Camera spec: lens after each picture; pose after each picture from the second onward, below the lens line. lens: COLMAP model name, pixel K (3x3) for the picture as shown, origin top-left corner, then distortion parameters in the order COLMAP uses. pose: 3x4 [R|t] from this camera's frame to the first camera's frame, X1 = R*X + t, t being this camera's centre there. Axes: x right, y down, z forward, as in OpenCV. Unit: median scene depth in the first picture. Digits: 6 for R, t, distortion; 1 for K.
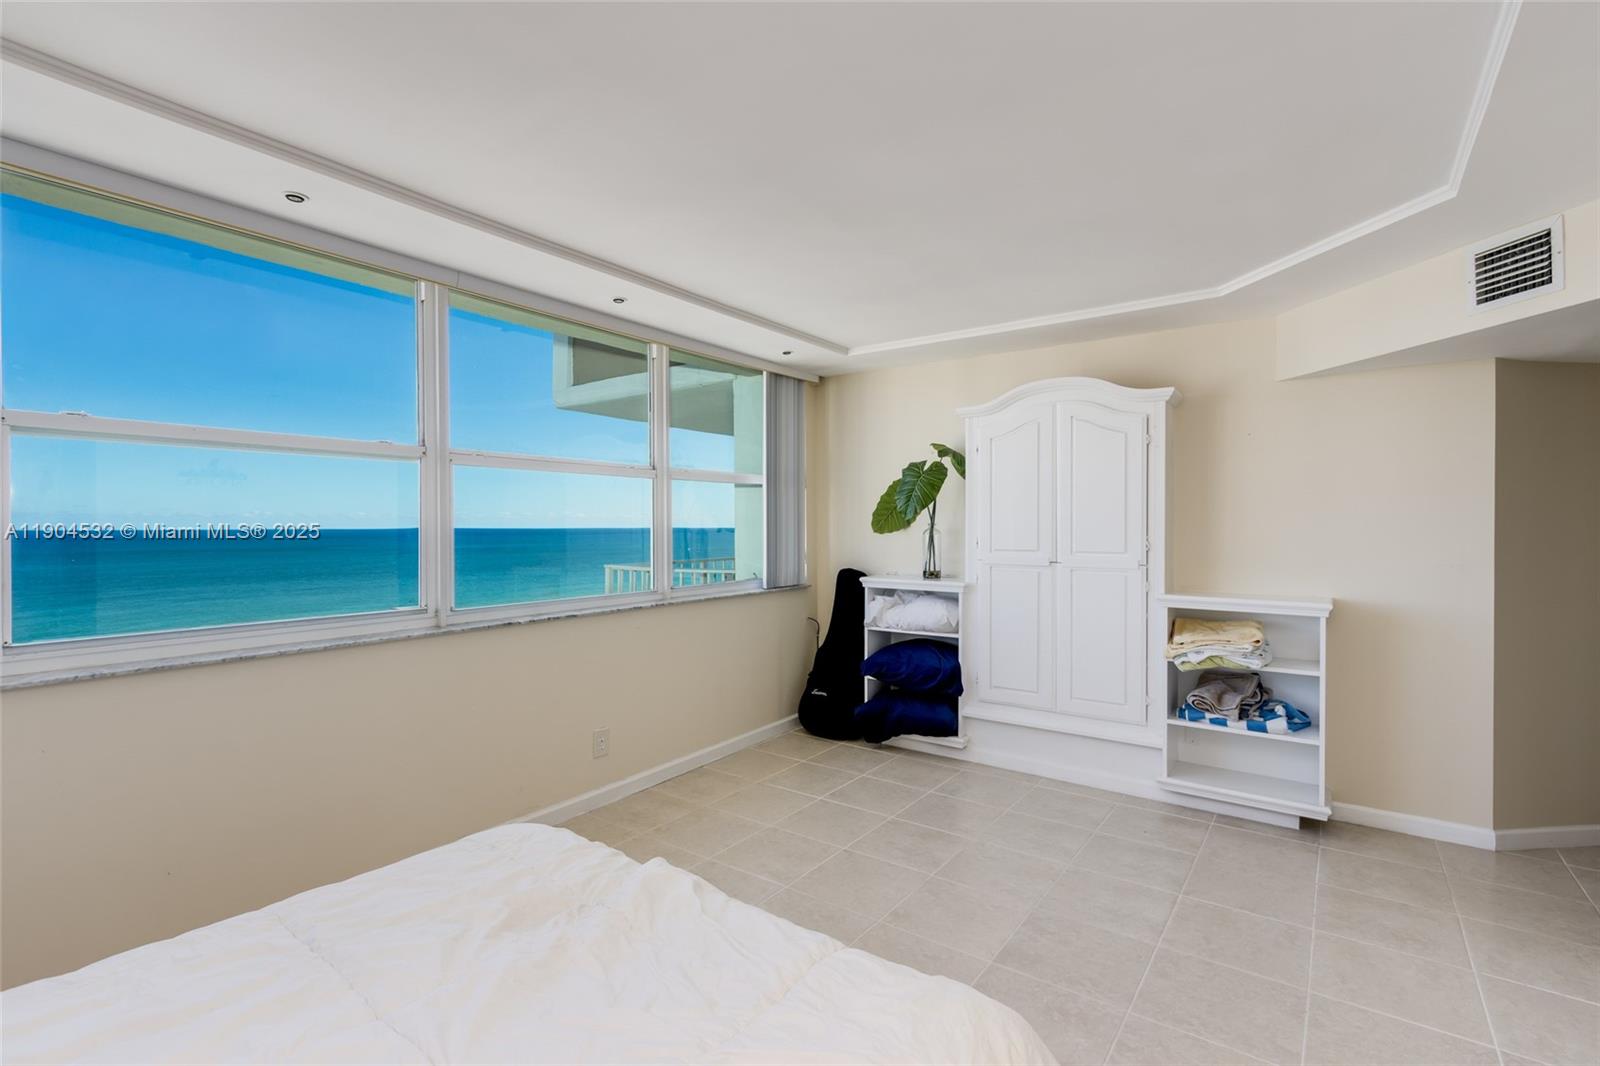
lens RADIAL K [[732.8, 0, 812.2], [0, 732.8, 527.3], [0, 0, 1]] dist [-0.000374, -0.000317]
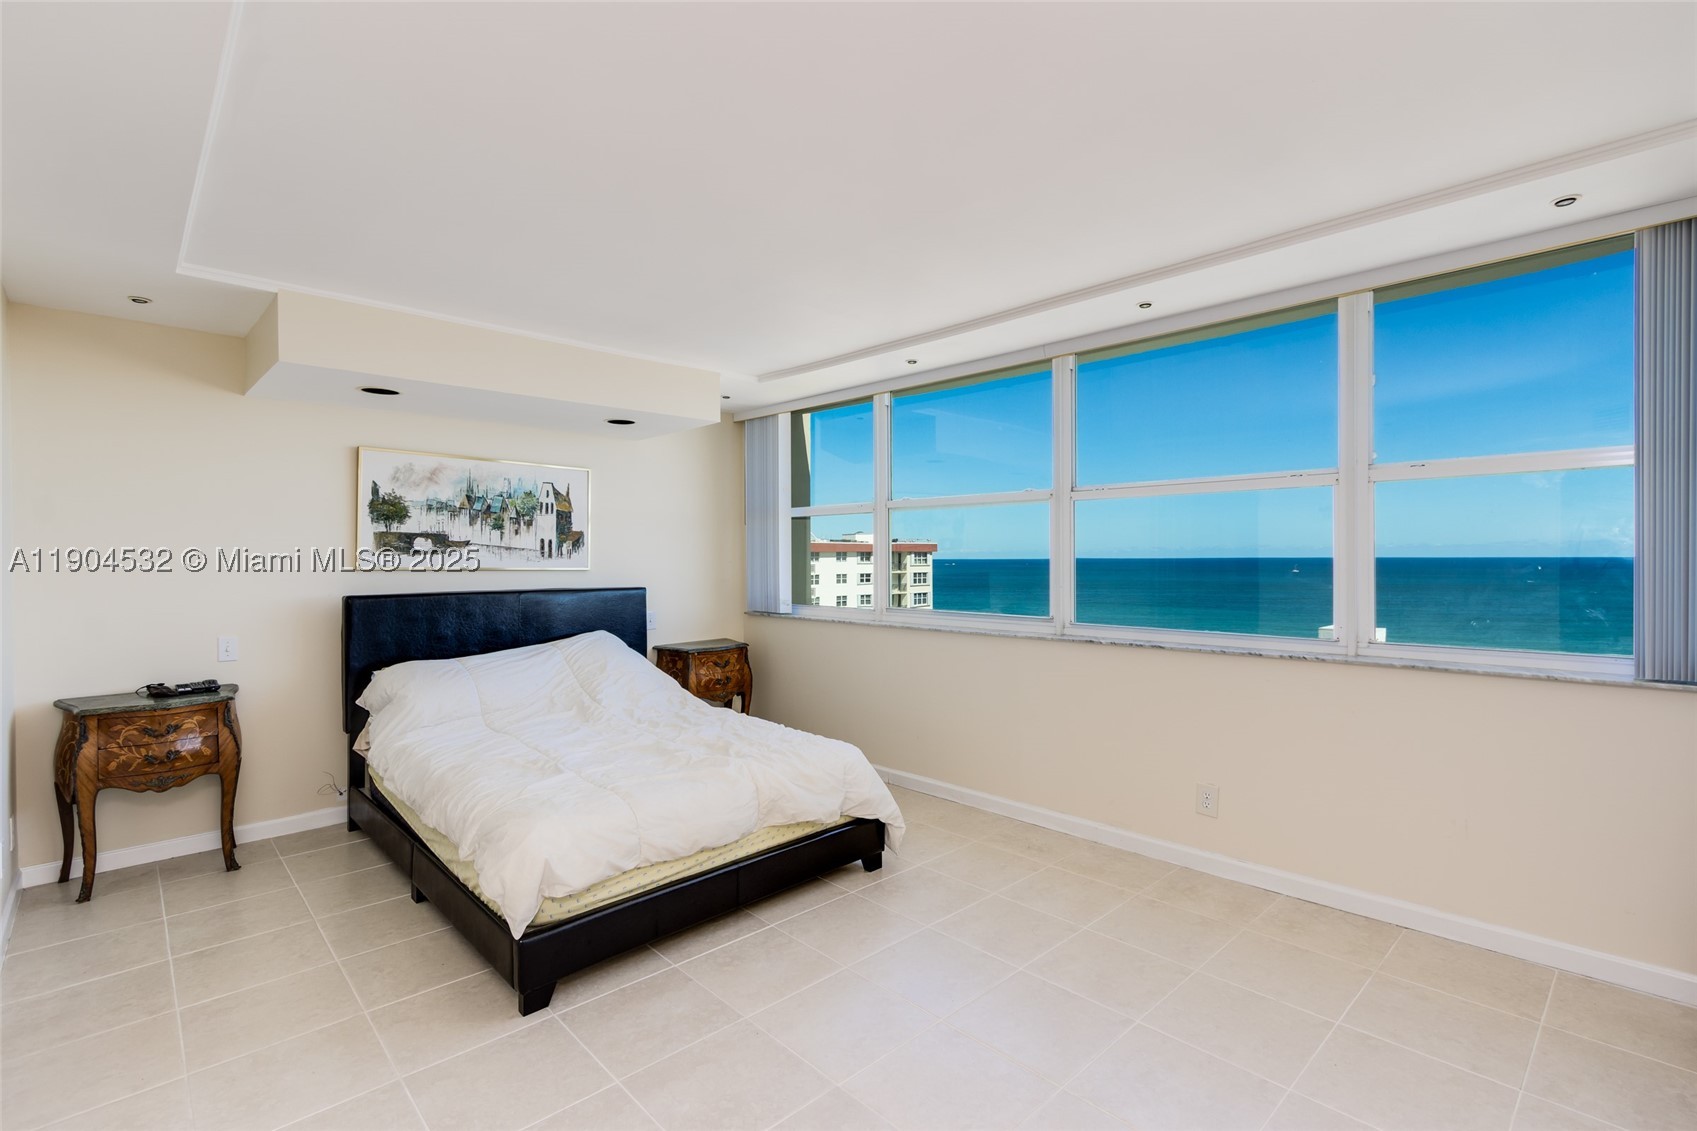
lens RADIAL K [[777.2, 0, 861.5], [0, 777.2, 559.5], [0, 0, 1]] dist [-0.000374, -0.000317]
pose [[-0.172402, 0.004324, -0.985017, 0.714876], [-0.003297, 0.999982, 0.004967, 0.001998], [0.985021, 0.004104, -0.172384, 0.770090]]
